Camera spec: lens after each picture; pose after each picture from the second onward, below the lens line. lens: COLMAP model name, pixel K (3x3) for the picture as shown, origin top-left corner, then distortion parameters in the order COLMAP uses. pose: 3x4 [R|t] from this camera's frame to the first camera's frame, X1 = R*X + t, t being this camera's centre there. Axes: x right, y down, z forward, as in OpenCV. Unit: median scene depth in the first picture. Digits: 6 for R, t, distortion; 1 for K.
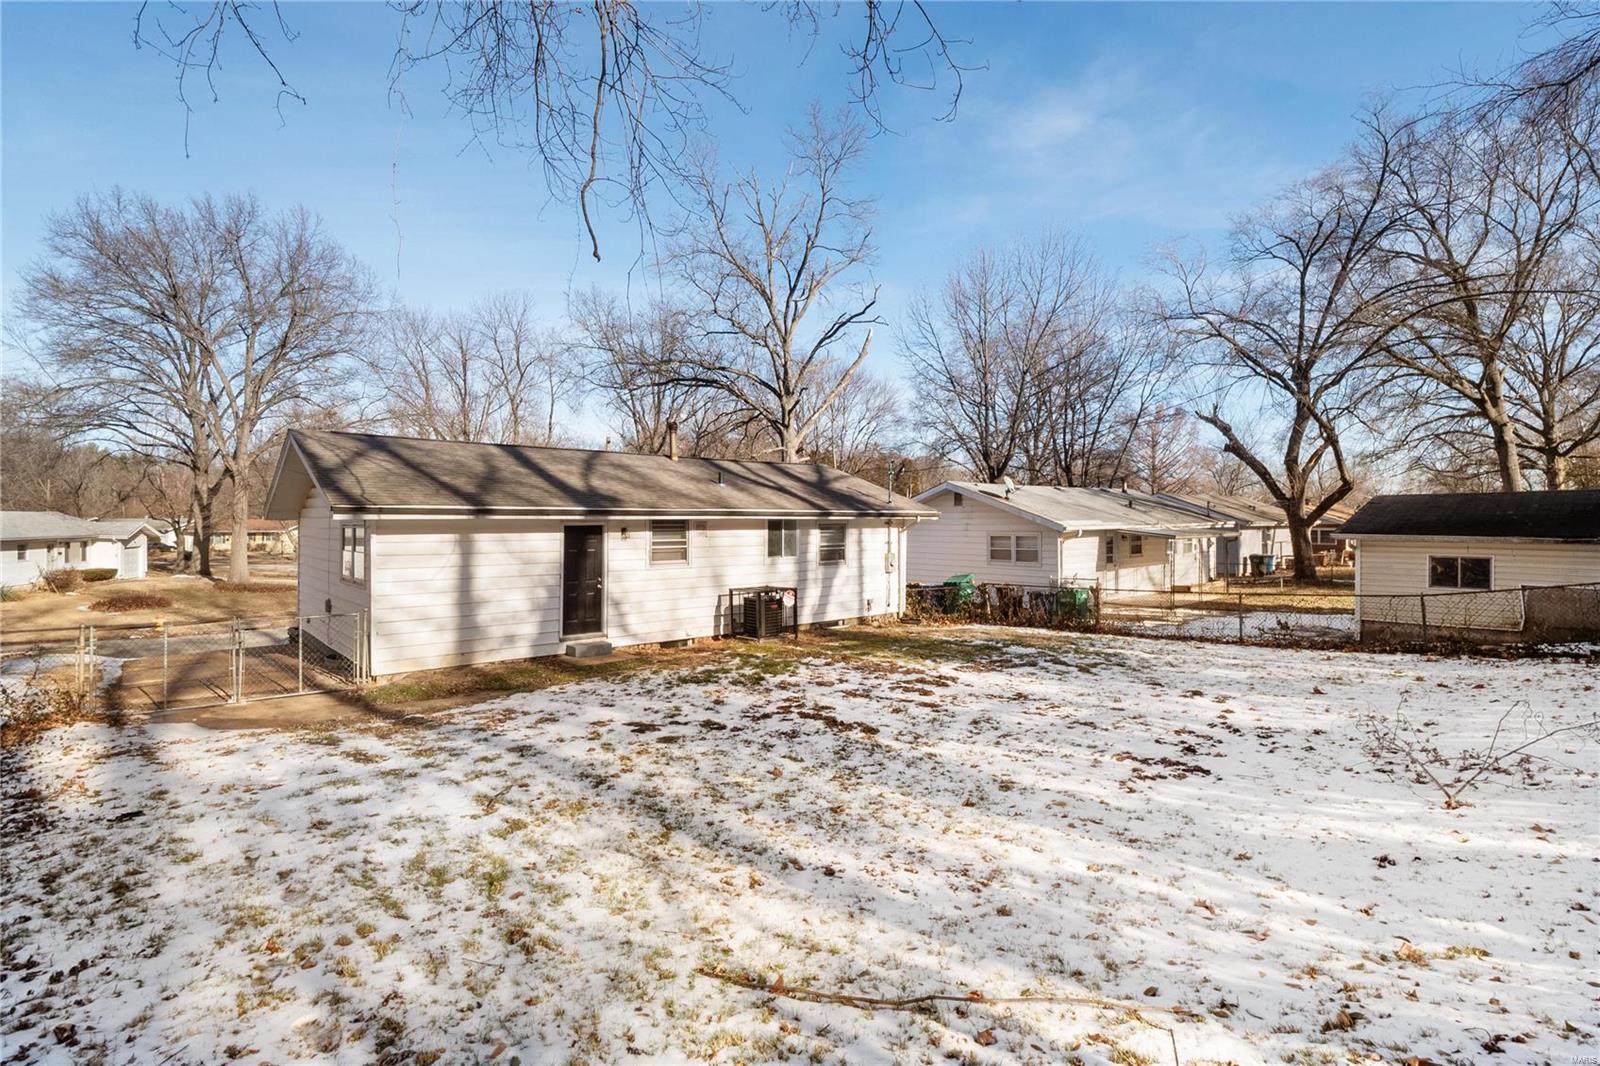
lens RADIAL K [[758.0, 0, 799.3], [0, 758.0, 530.5], [0, 0, 1]] dist [-0.004918, -0.004325]
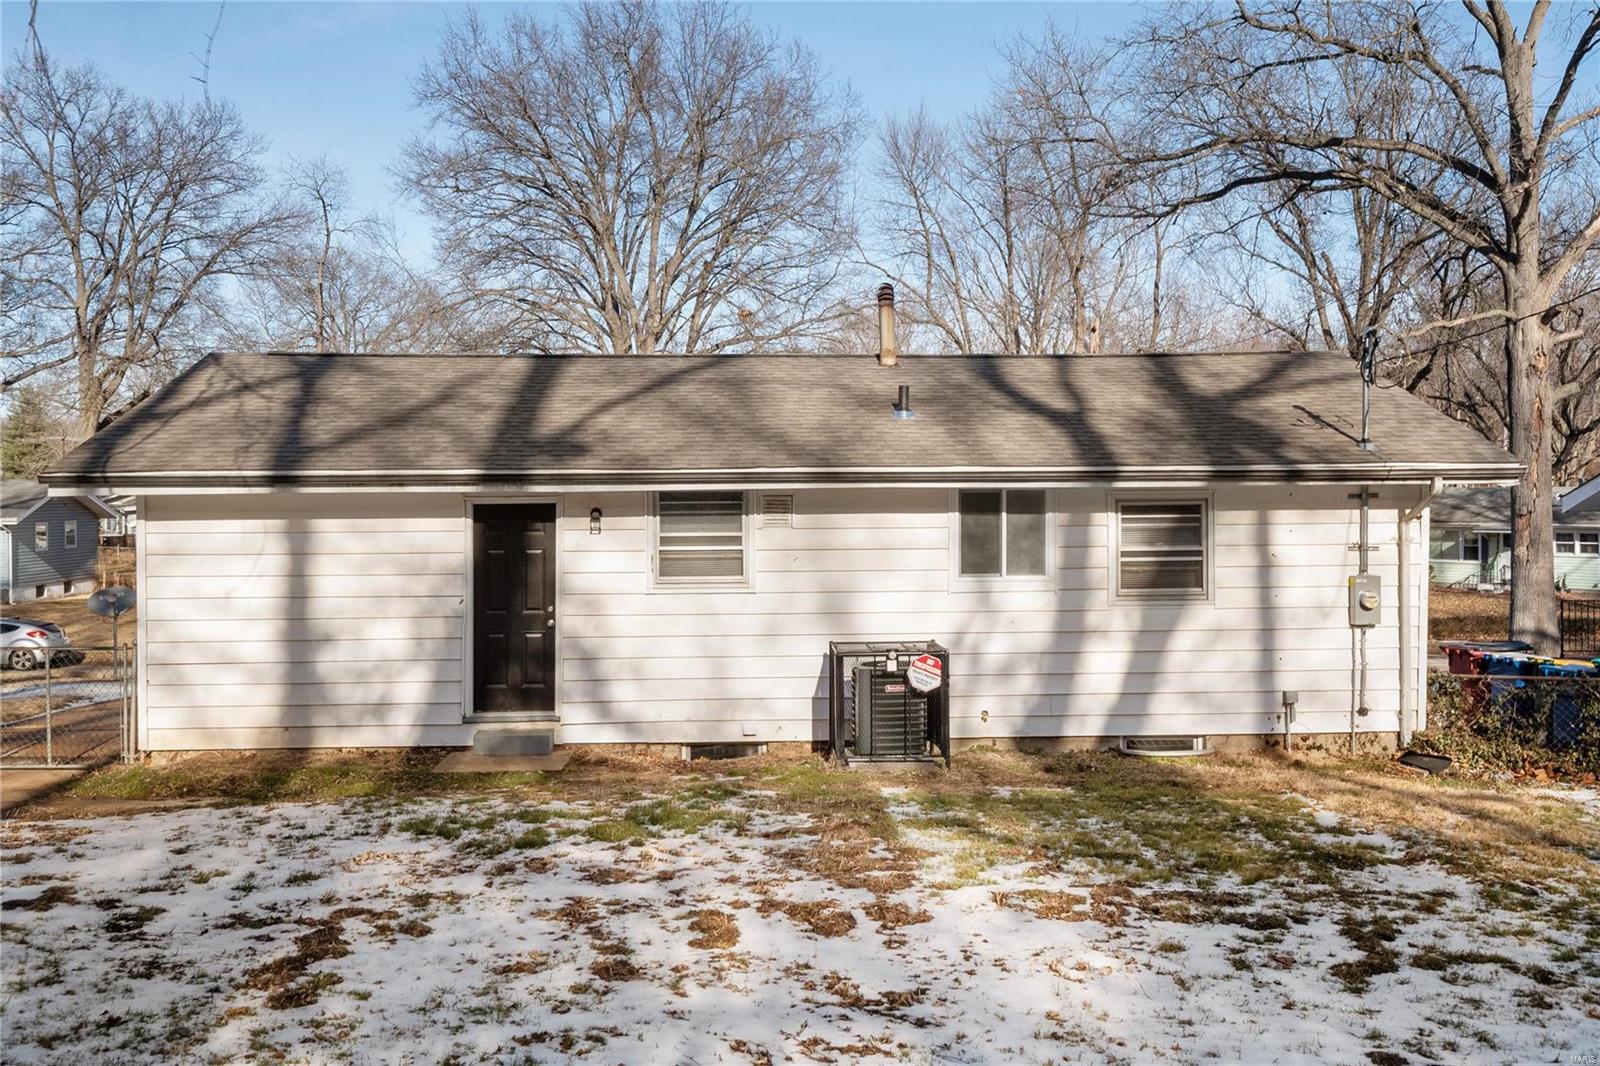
lens RADIAL K [[1494.7, 0, 798.6], [0, 1494.7, 529.0], [0, 0, 1]] dist [0.028191, 0.000000]
pose [[0.779261, 0.011388, -0.626597, 0.471670], [-0.003212, 0.999894, 0.014178, -0.004075], [0.626692, -0.009036, 0.779215, 0.296436]]
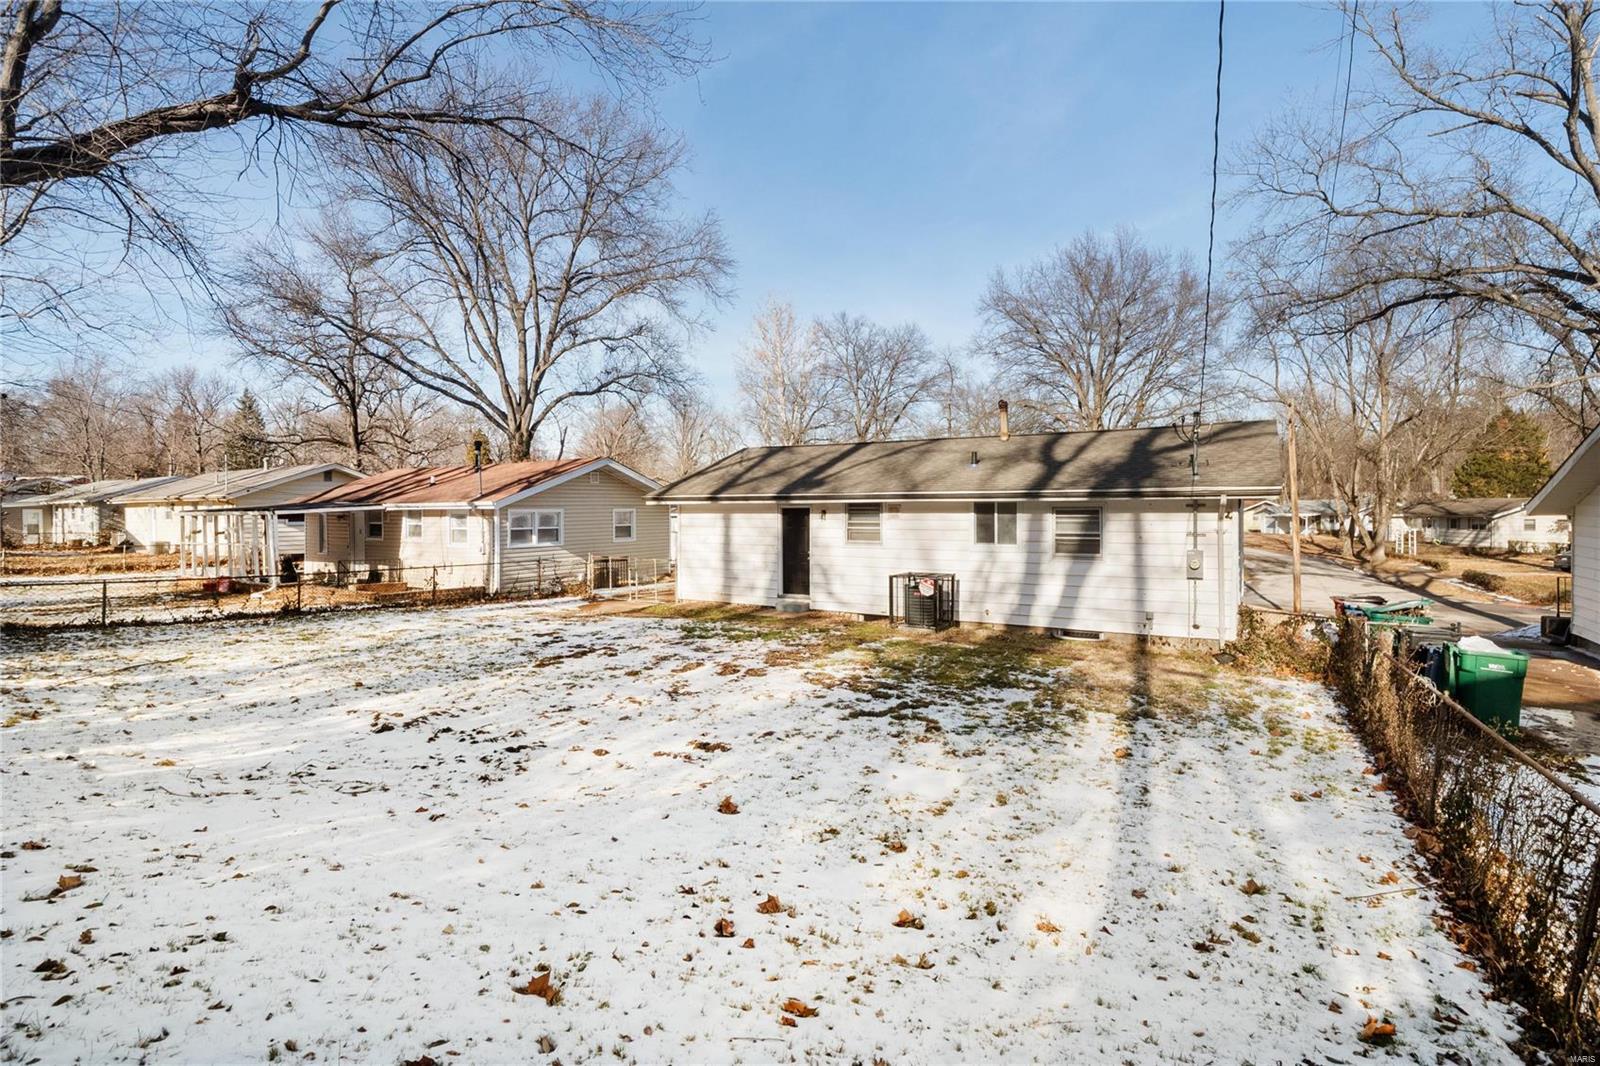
lens RADIAL K [[758.0, 0, 791.9], [0, 758.0, 526.3], [0, 0, 1]] dist [-0.004918, -0.004325]
pose [[0.282523, 0.025946, -0.958910, 0.846475], [-0.007104, 0.999663, 0.024956, -0.006996], [0.959234, -0.000239, 0.282612, 0.588759]]
